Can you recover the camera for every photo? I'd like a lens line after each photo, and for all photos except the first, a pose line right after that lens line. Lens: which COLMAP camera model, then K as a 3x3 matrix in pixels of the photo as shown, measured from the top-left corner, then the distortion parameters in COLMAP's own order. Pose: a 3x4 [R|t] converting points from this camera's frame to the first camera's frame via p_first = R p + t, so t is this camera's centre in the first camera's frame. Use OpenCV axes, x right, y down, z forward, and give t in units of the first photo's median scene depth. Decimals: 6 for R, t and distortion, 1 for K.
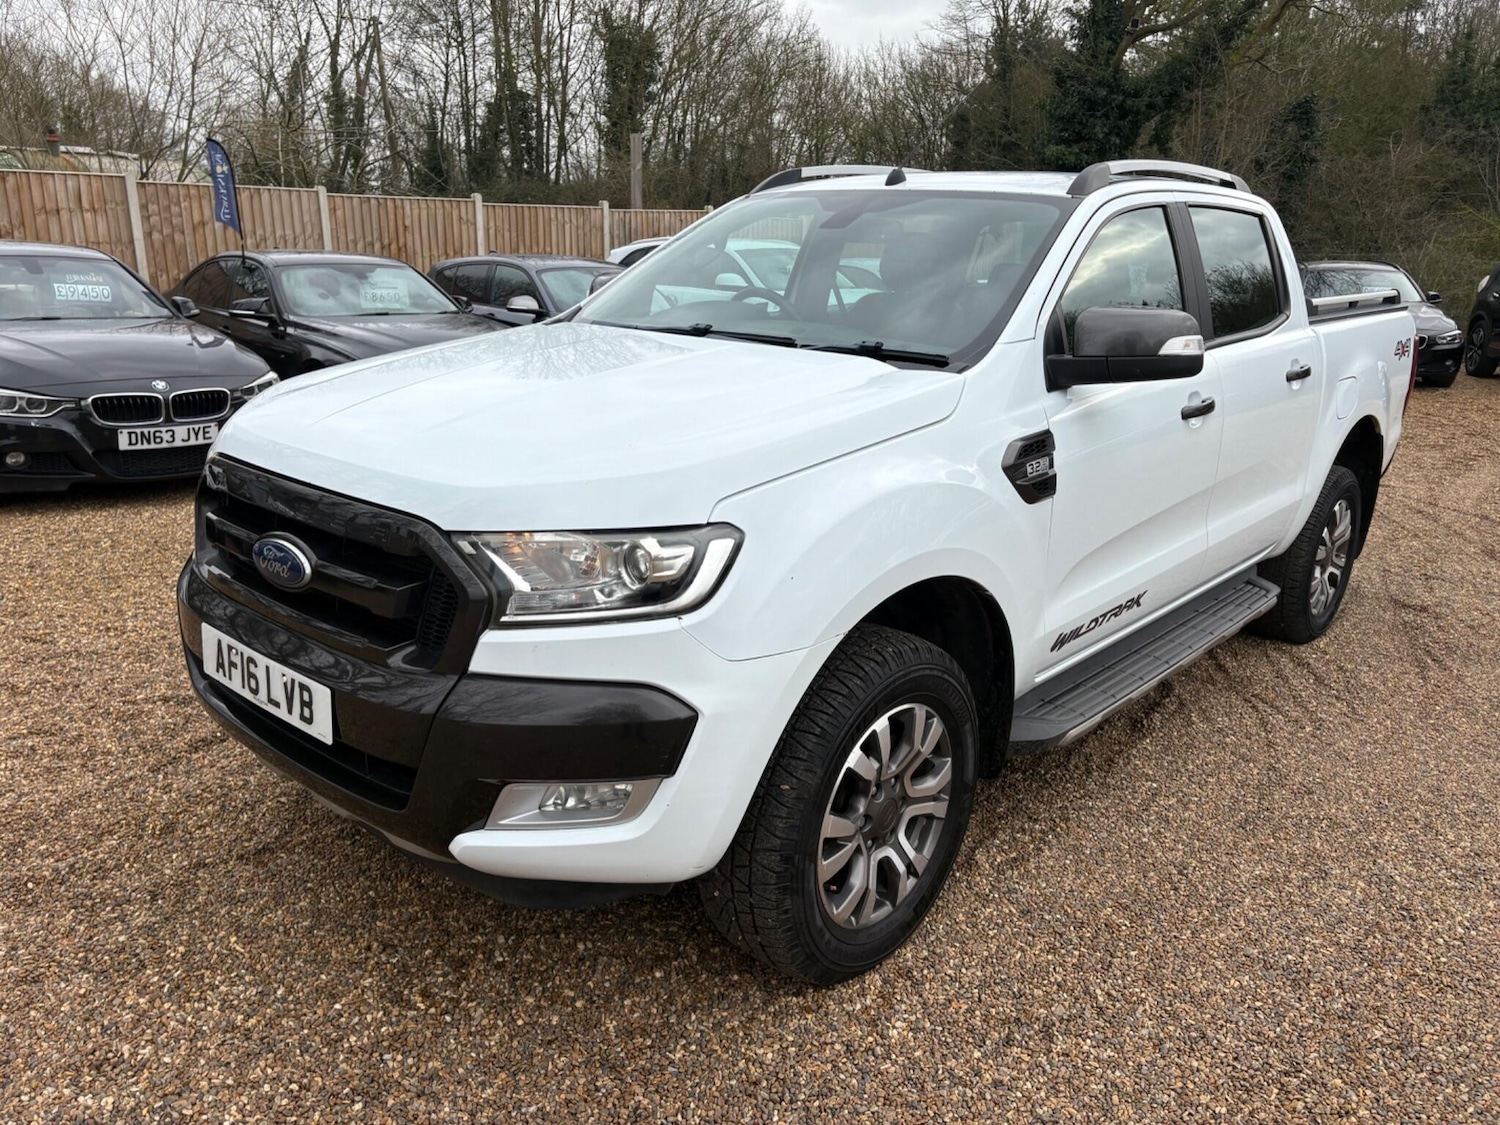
lens RADIAL K [[1143.1, 0, 742.0], [0, 1143.1, 560.1], [0, 0, 1]] dist [0.077165, -0.088067]
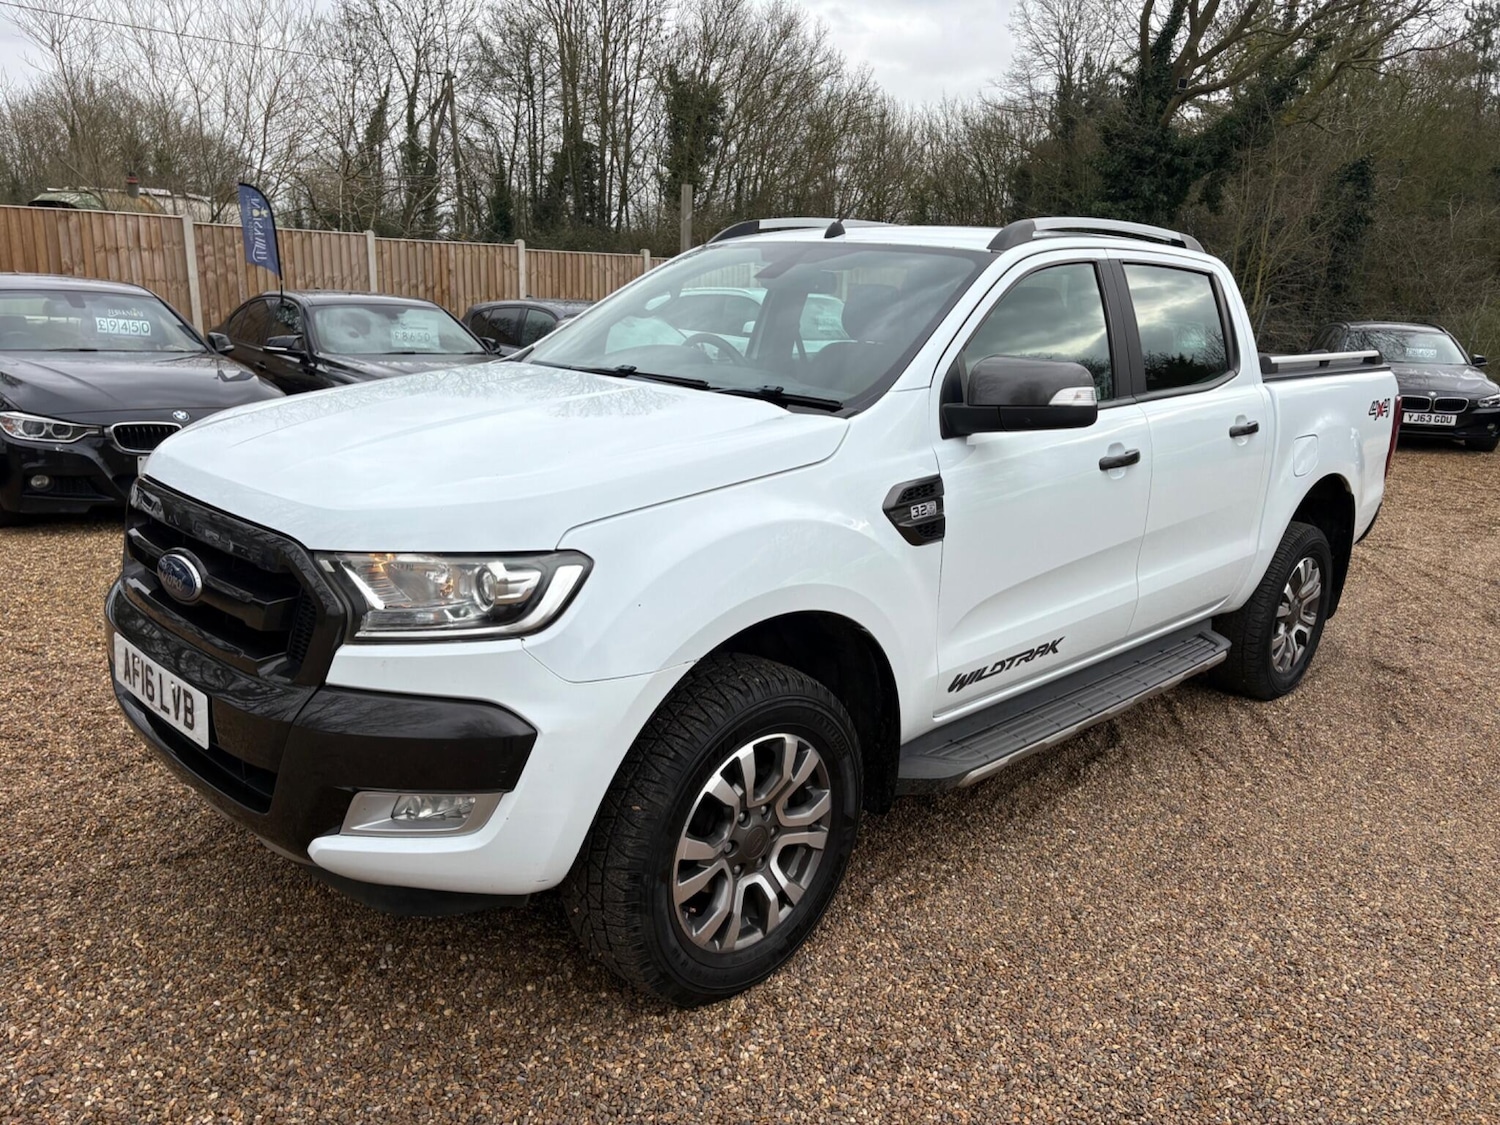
lens RADIAL K [[1143.1, 0, 742.0], [0, 1143.1, 560.1], [0, 0, 1]] dist [0.077165, -0.088067]
pose [[0.998153, 0.031039, -0.052224, 0.136185], [-0.033089, 0.998696, -0.038866, 0.008420], [0.050949, 0.040523, 0.997879, -0.032584]]
